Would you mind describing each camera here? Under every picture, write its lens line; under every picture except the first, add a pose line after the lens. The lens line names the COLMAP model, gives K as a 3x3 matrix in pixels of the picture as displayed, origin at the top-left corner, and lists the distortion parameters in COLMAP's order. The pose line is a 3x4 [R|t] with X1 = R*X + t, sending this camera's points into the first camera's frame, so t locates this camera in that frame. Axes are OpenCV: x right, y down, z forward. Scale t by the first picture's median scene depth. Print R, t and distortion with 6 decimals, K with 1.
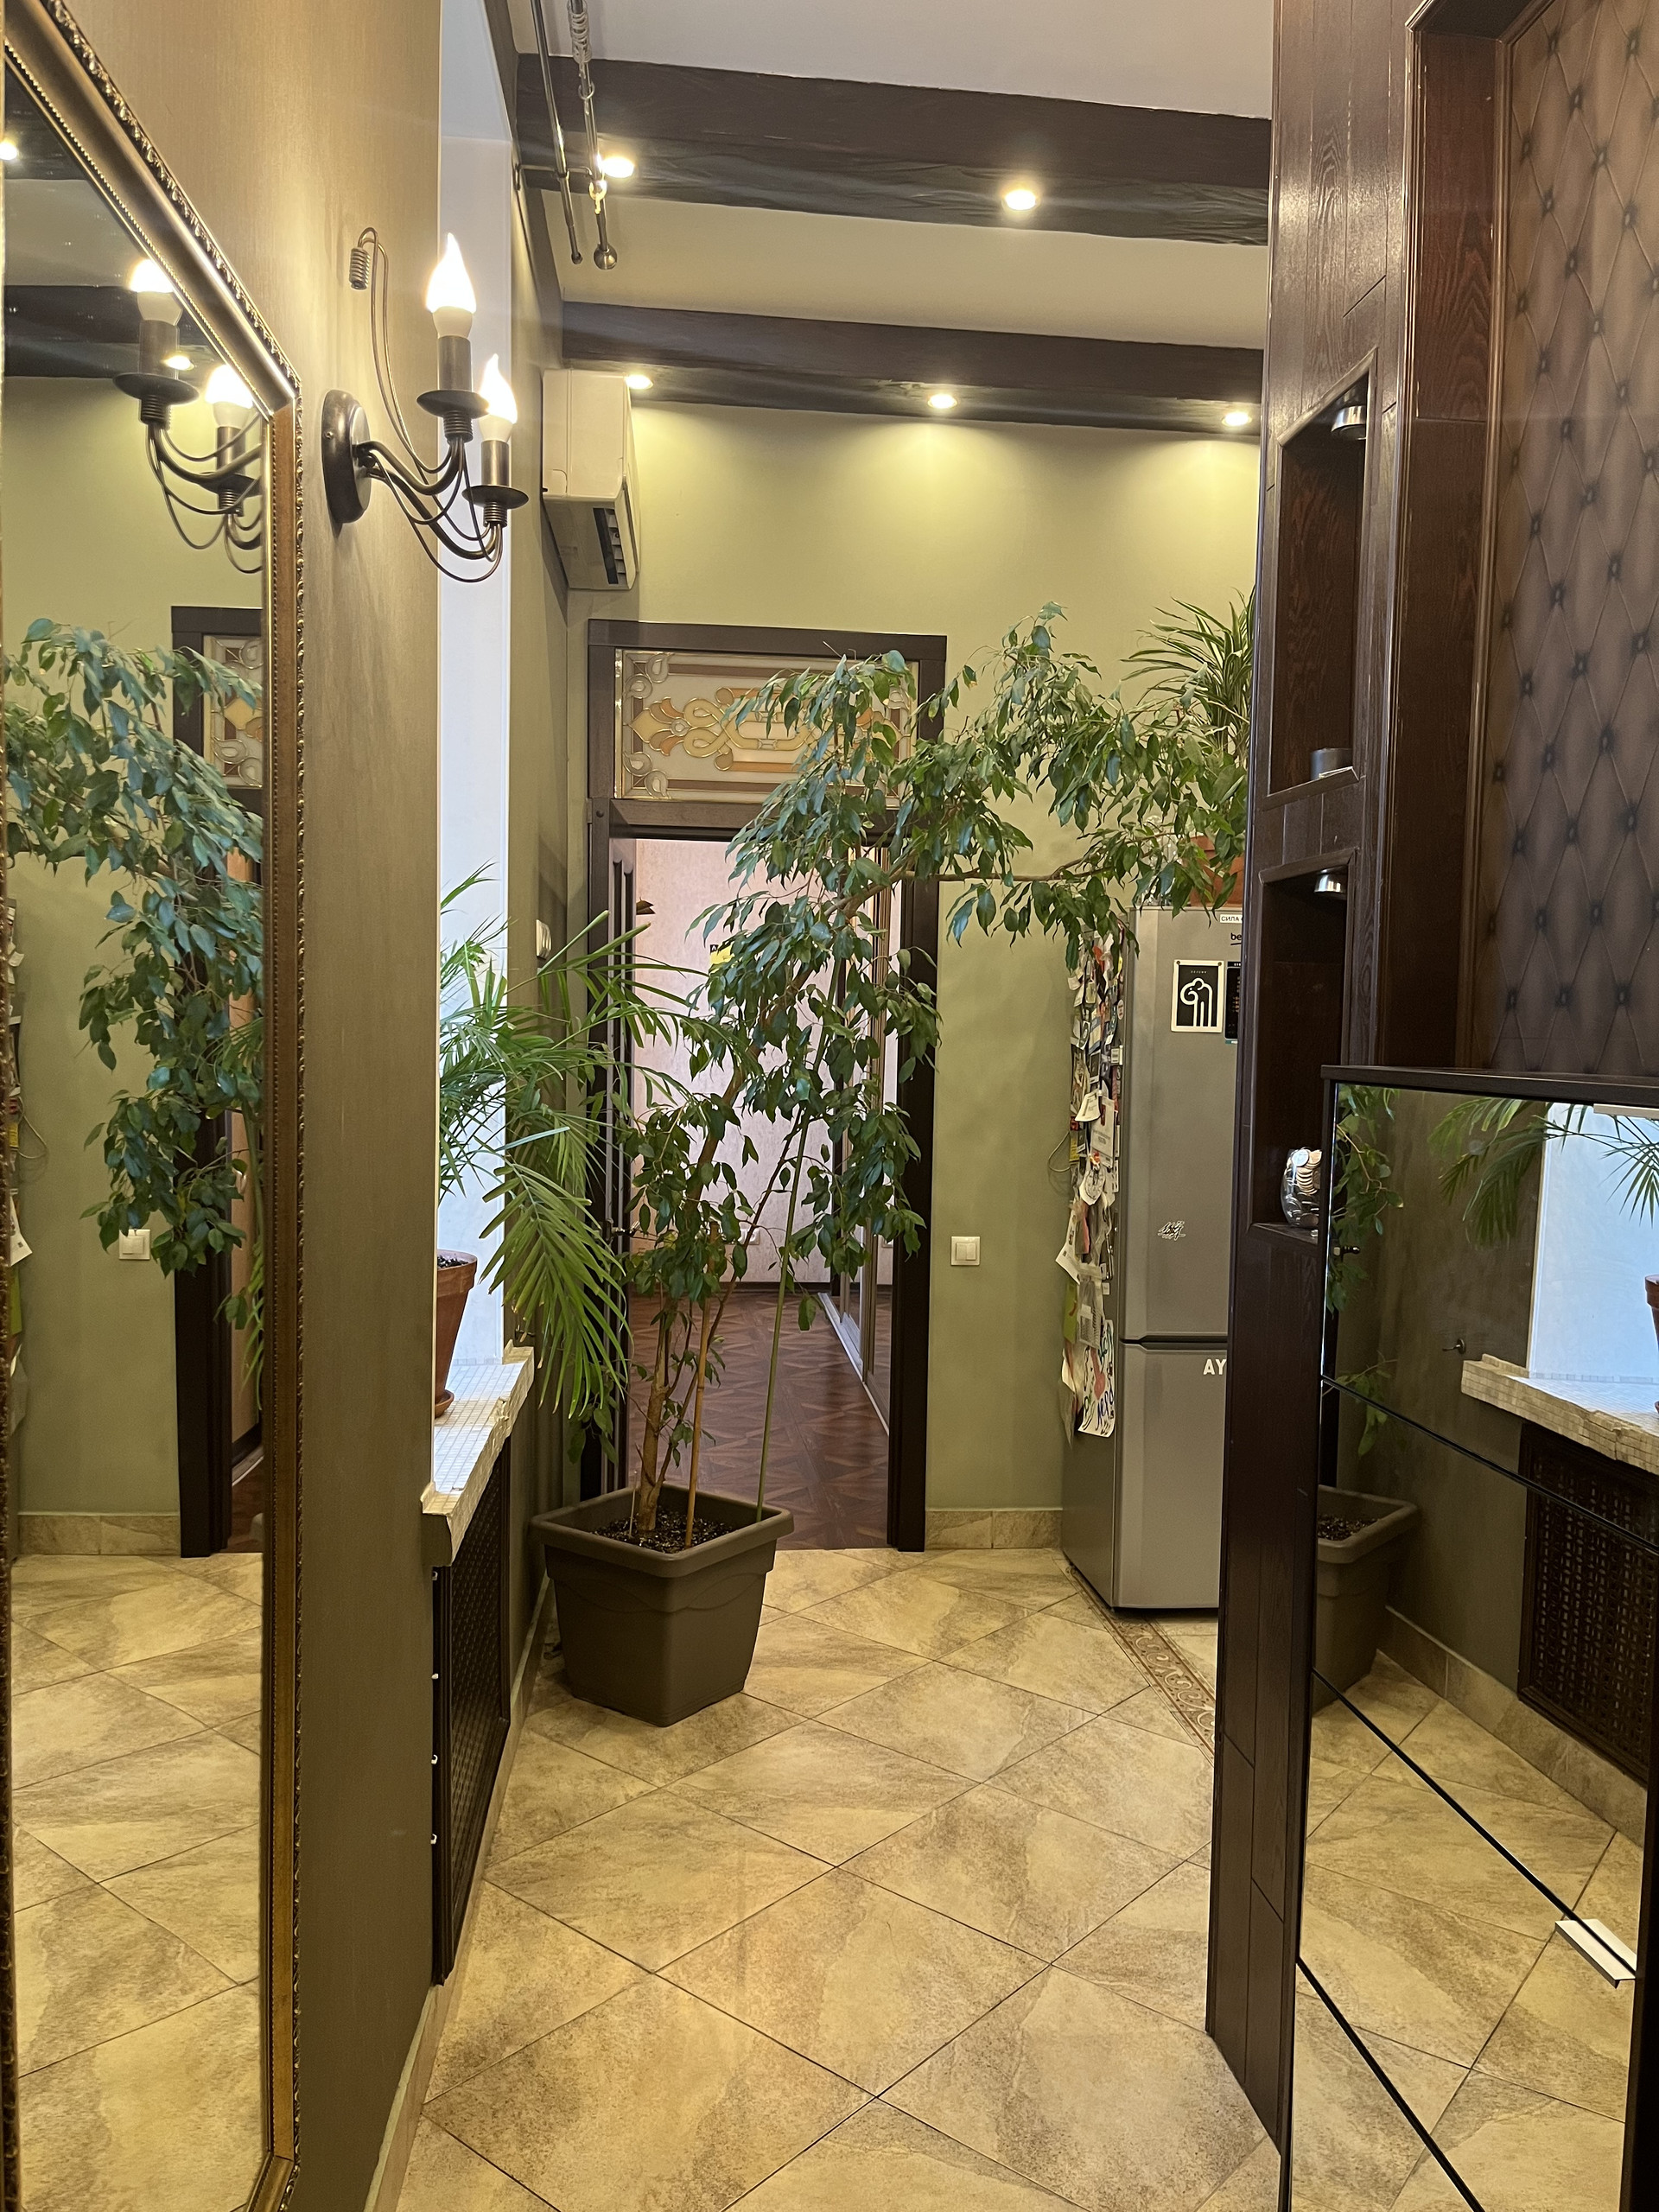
lens RADIAL K [[1678.2, 0, 829.7], [0, 1678.2, 1114.6], [0, 0, 1]] dist [0.056660, -0.063540]
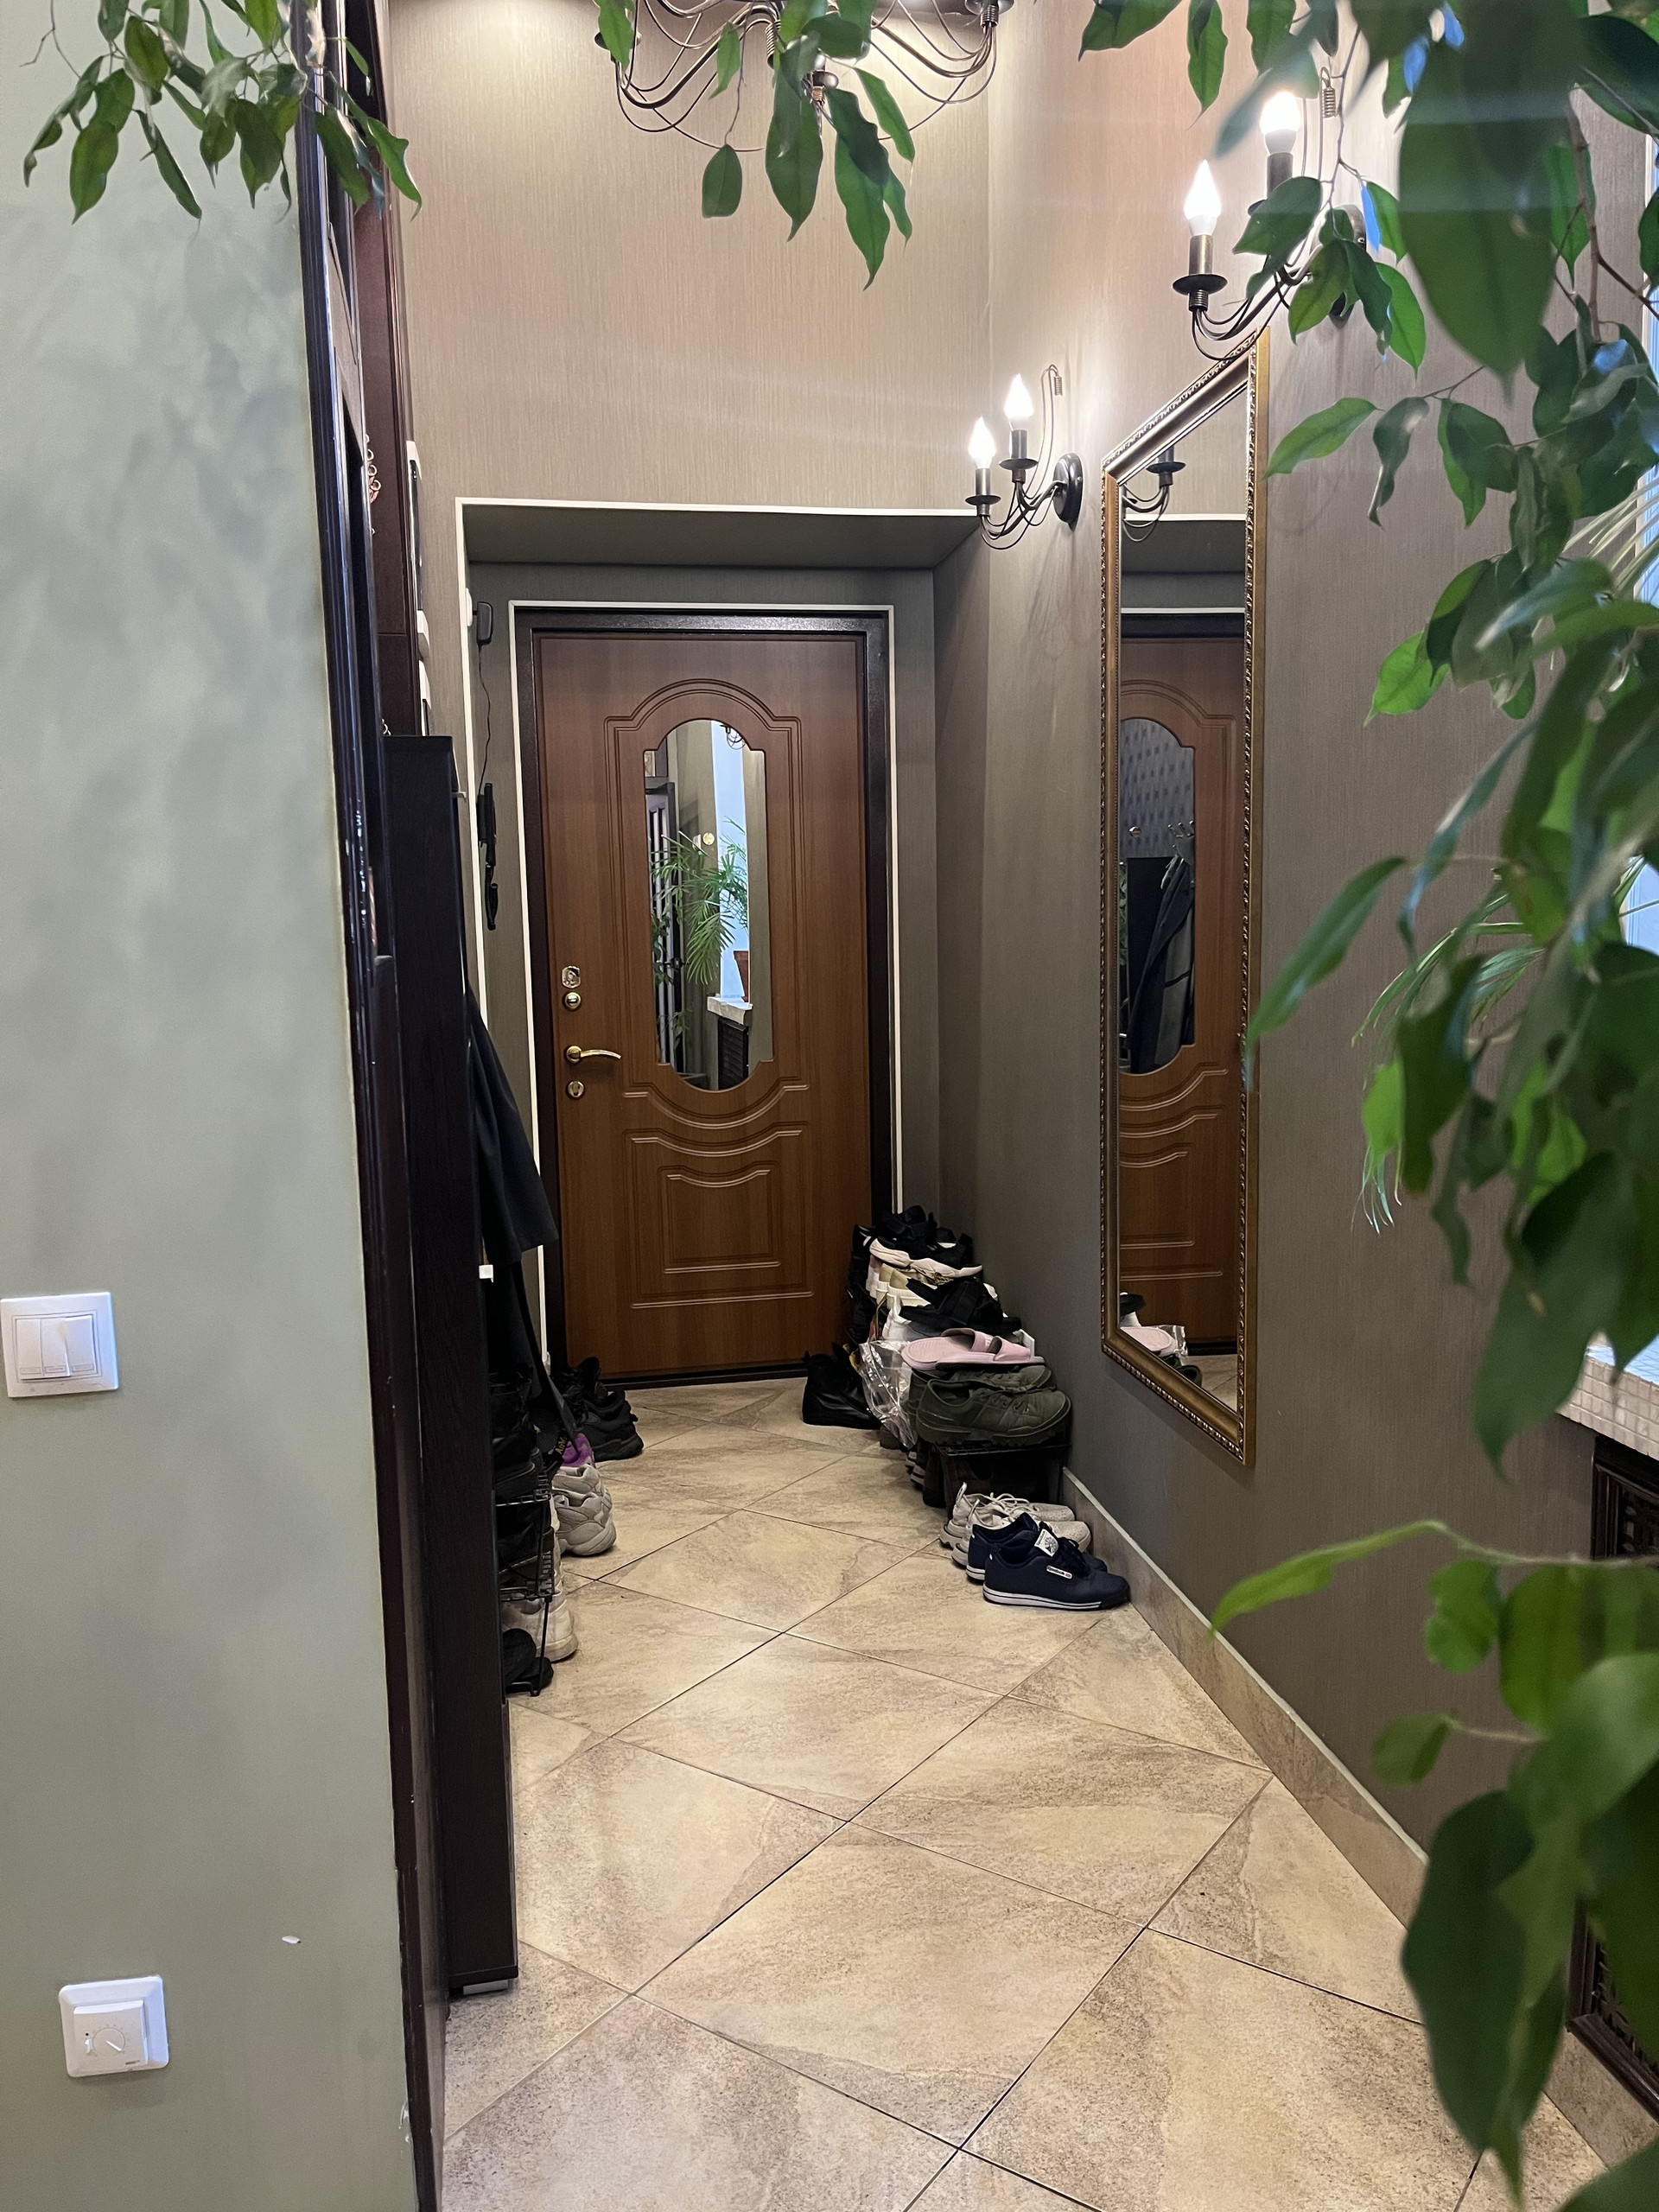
lens RADIAL K [[1678.2, 0, 818.9], [0, 1678.2, 1118.4], [0, 0, 1]] dist [0.056660, -0.063540]
pose [[-0.996866, 0.008596, -0.078644, 0.080204], [-0.005573, 0.983979, 0.178199, 0.005239], [0.078916, 0.178078, -0.980847, 0.926205]]
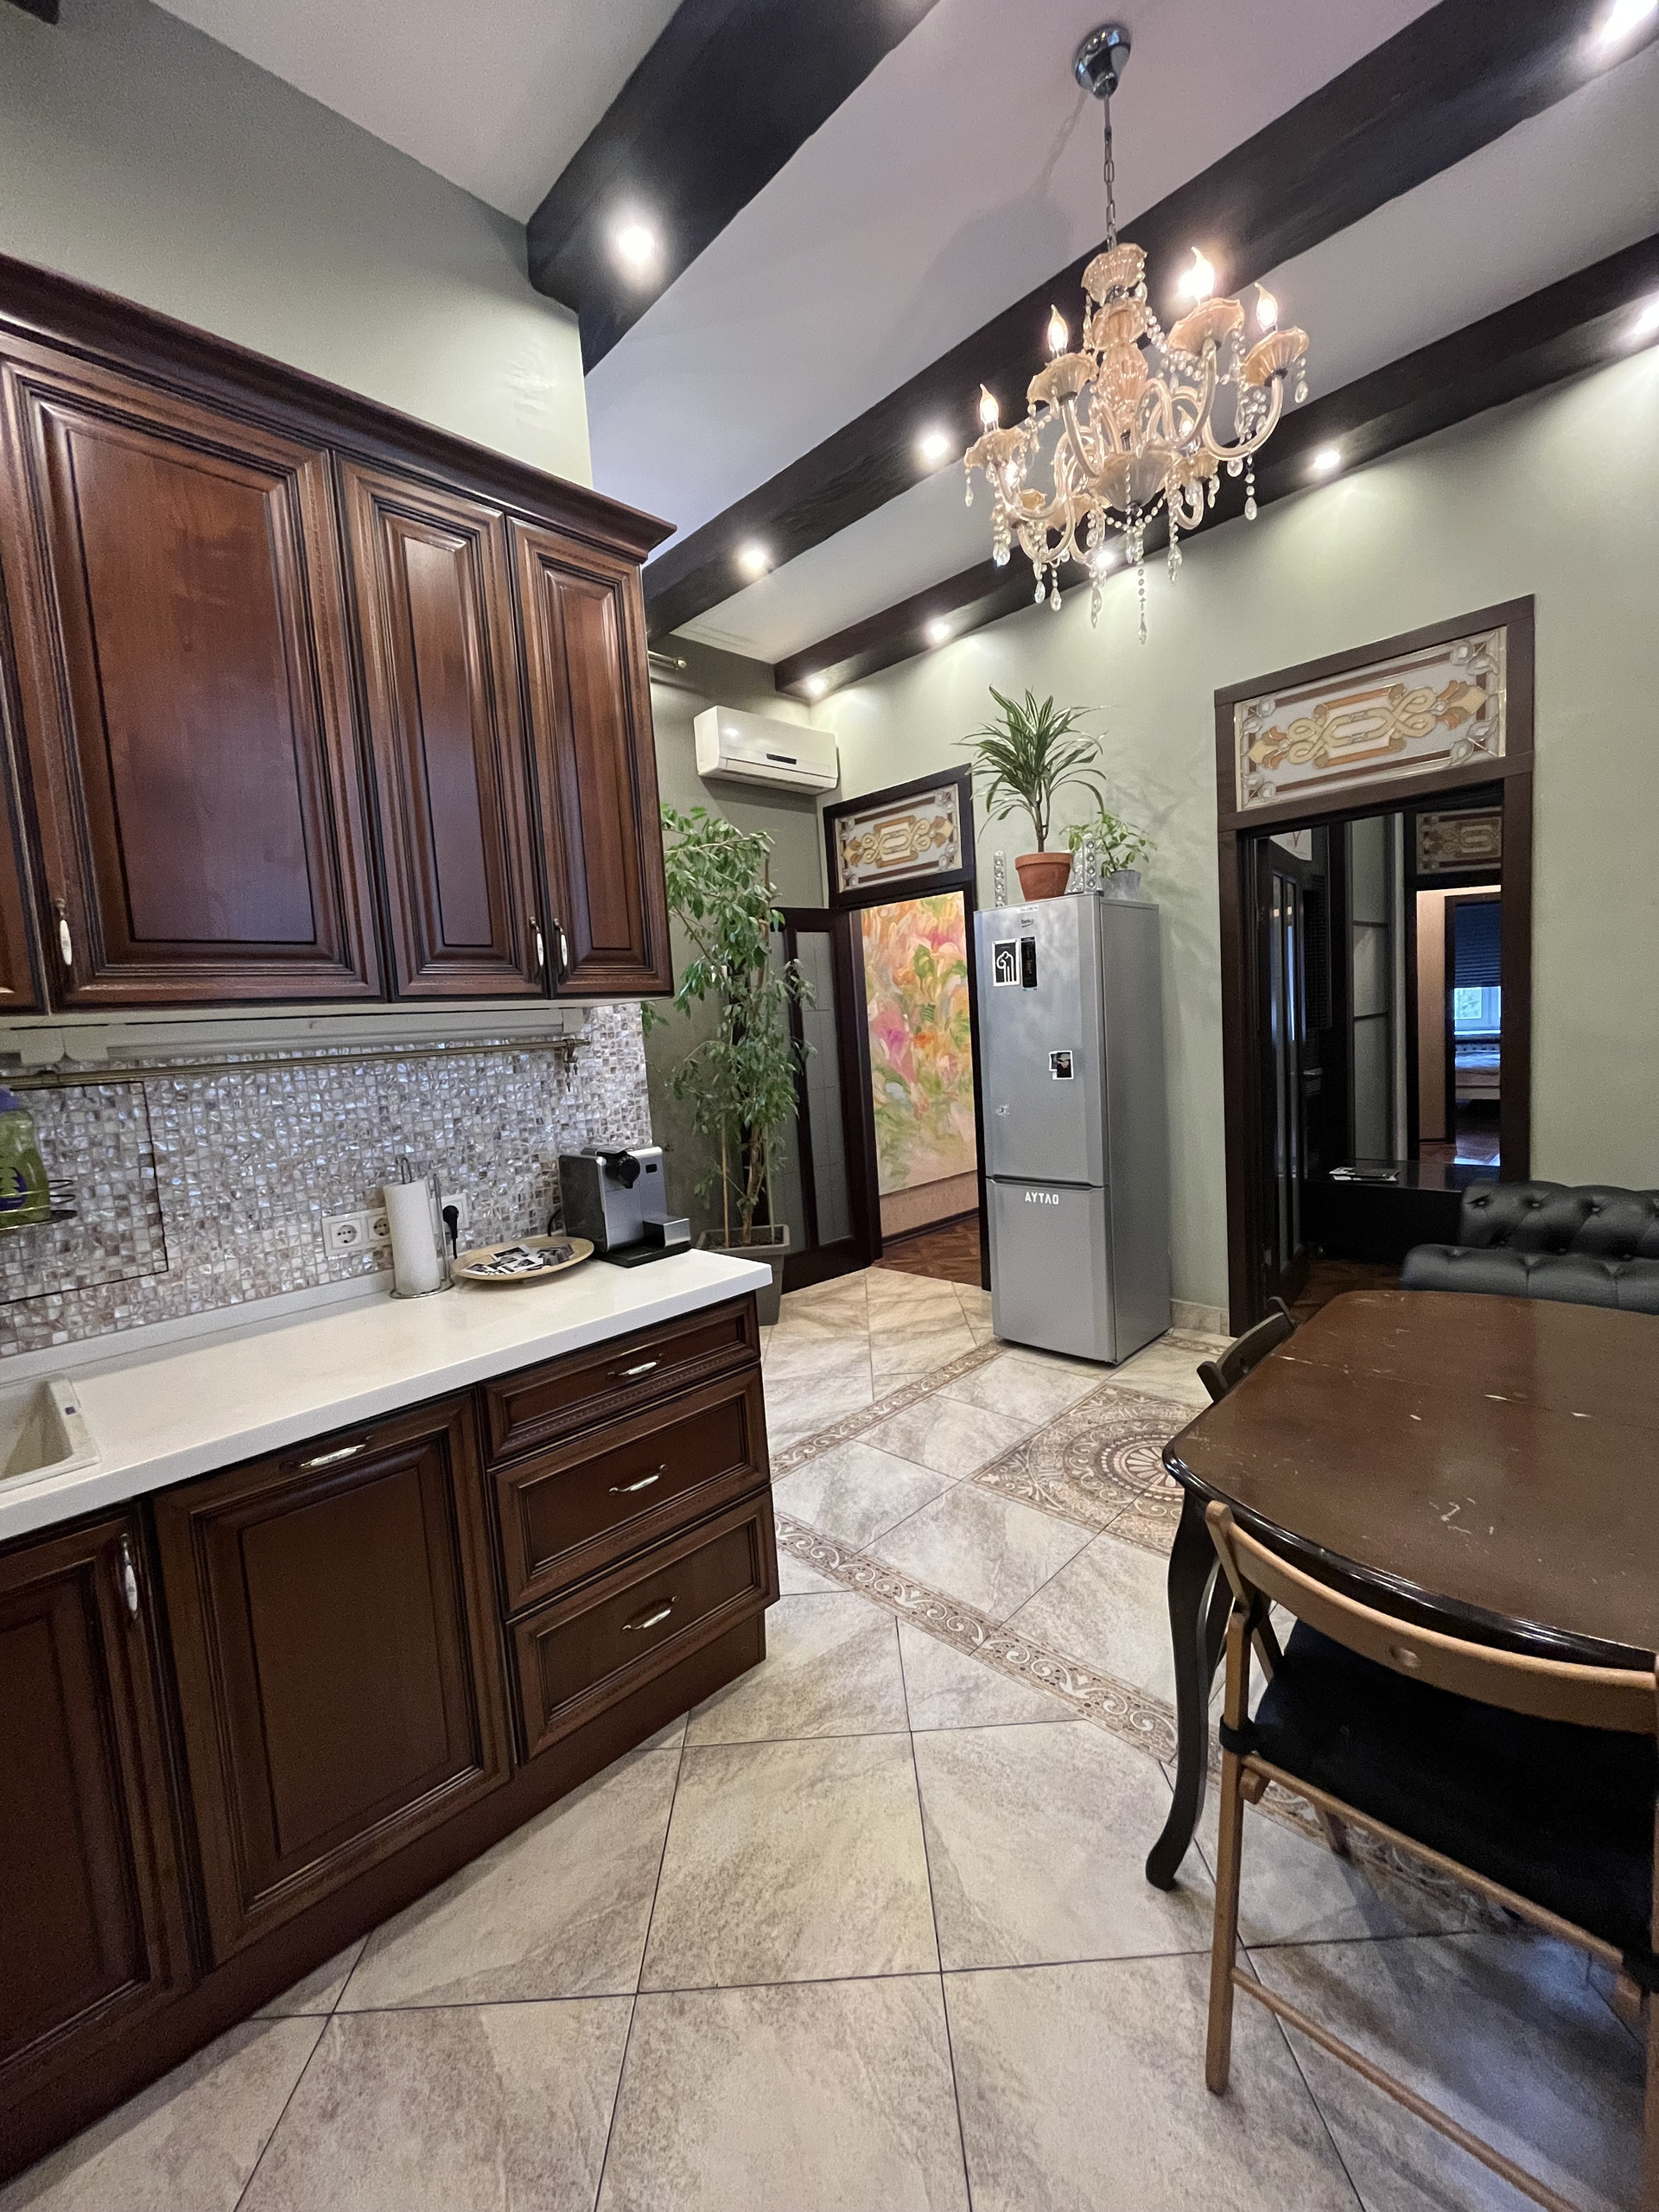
lens RADIAL K [[891.7, 0, 829.6], [0, 891.7, 1103.2], [0, 0, 1]] dist [-0.002591, -0.000456]
pose [[0.623796, 0.008697, -0.781539, 0.769737], [0.037989, 0.998419, 0.041432, 0.020334], [0.780664, -0.055536, 0.622479, 0.340620]]
